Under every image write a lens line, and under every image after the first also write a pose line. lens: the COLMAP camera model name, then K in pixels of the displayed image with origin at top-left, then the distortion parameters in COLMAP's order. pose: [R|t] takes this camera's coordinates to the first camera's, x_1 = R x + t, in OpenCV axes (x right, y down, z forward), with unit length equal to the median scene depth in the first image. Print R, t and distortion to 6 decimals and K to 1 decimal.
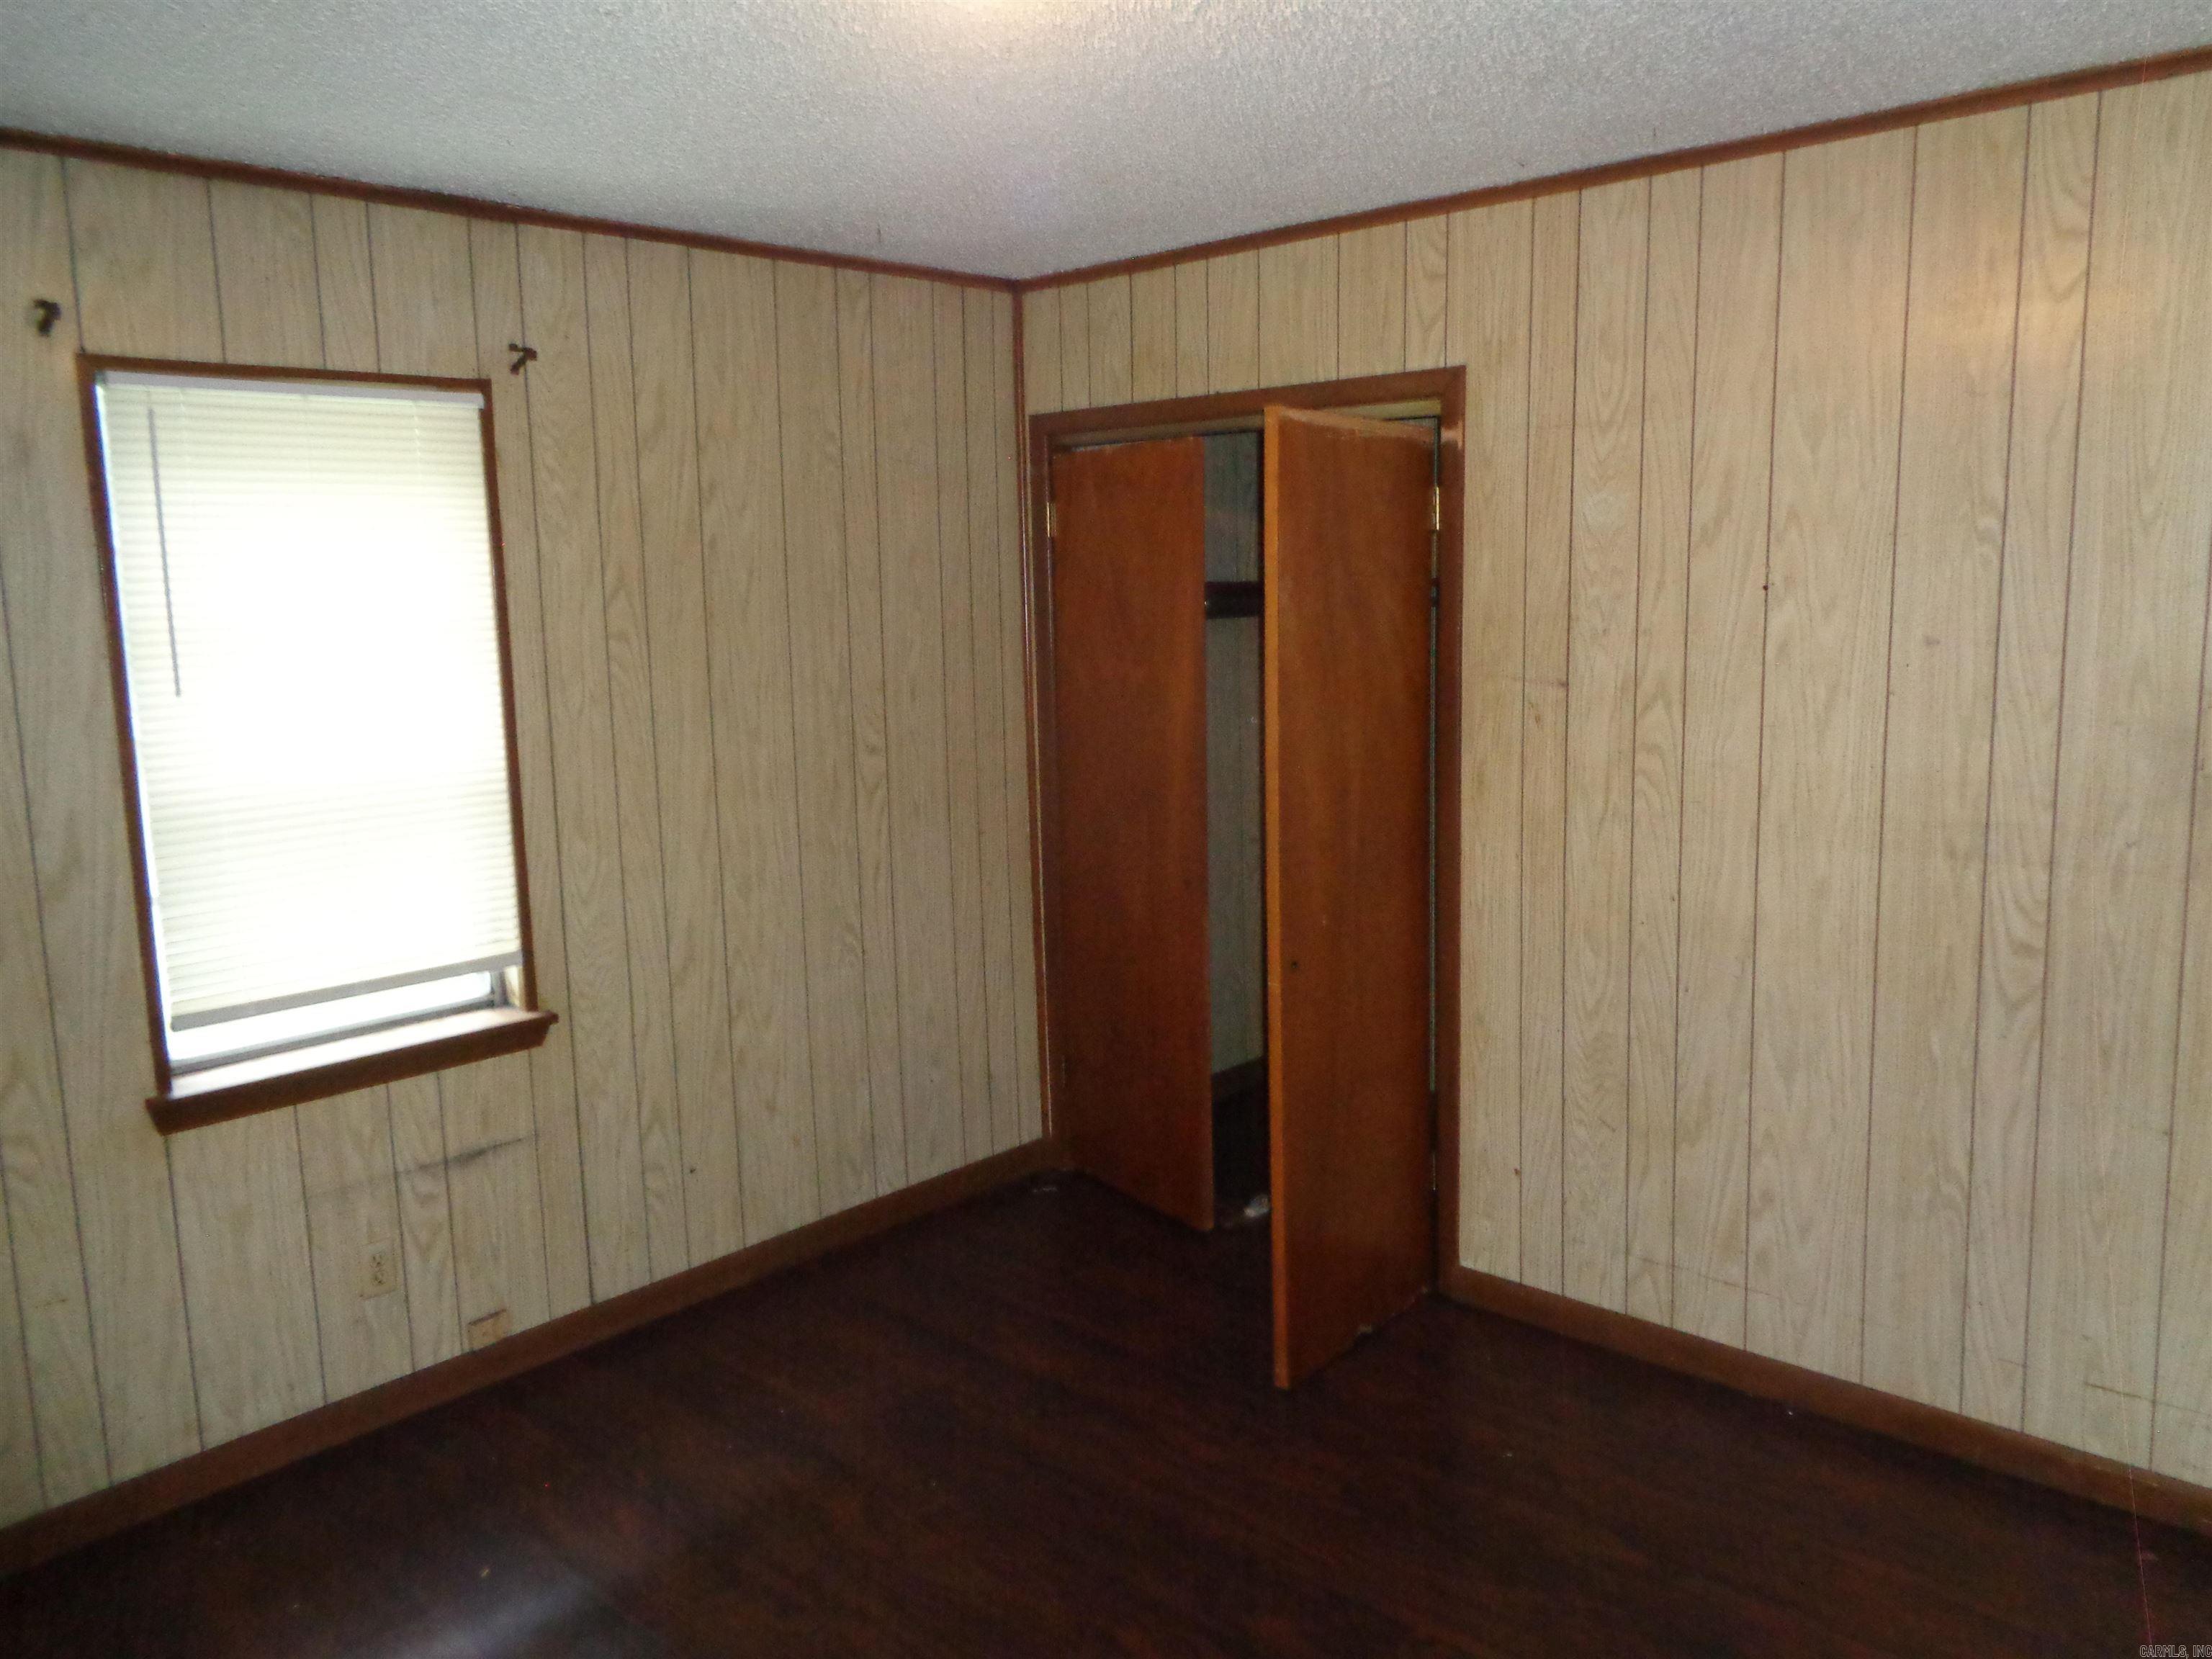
lens RADIAL K [[1663.9, 0, 1104.6], [0, 1663.9, 809.3], [0, 0, 1]] dist [0.061902, -0.000172]
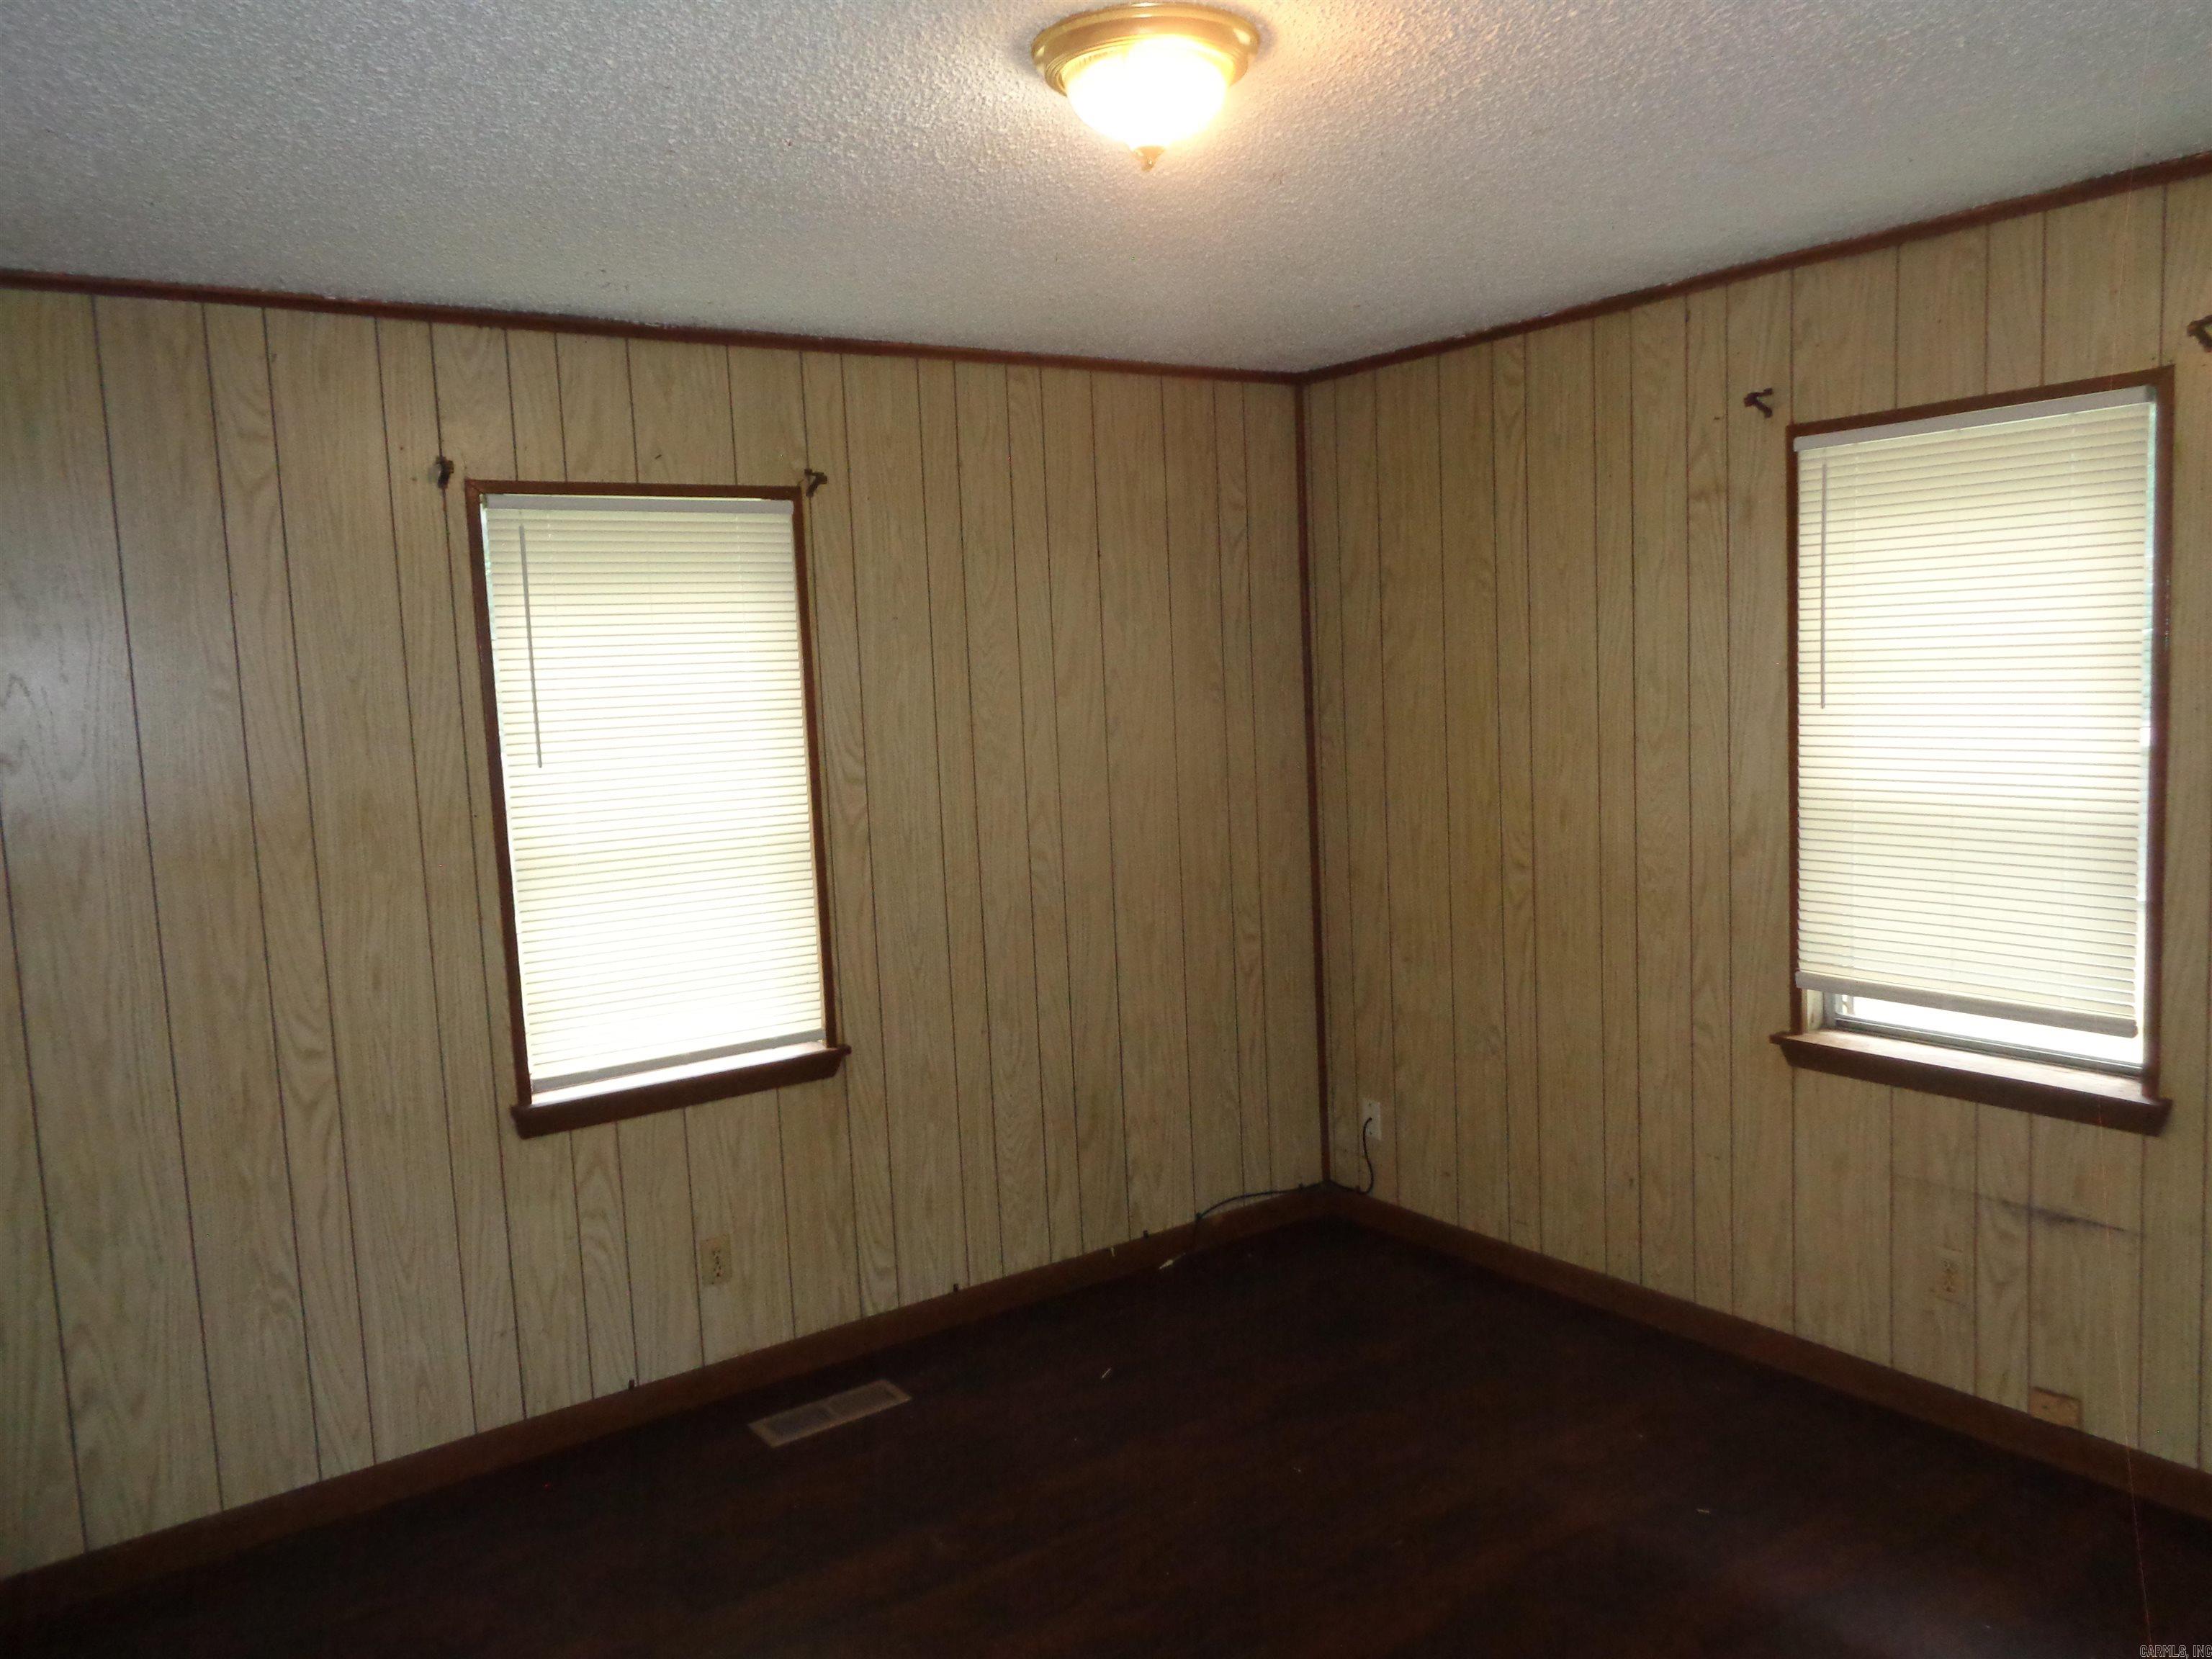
lens RADIAL K [[1672.7, 0, 1093.9], [0, 1672.7, 814.6], [0, 0, 1]] dist [0.001327, 0.002842]
pose [[-0.187405, 0.133407, -0.973181, 0.636362], [-0.086762, 0.984614, 0.151682, -0.114884], [0.978443, 0.112861, -0.172947, 0.661053]]
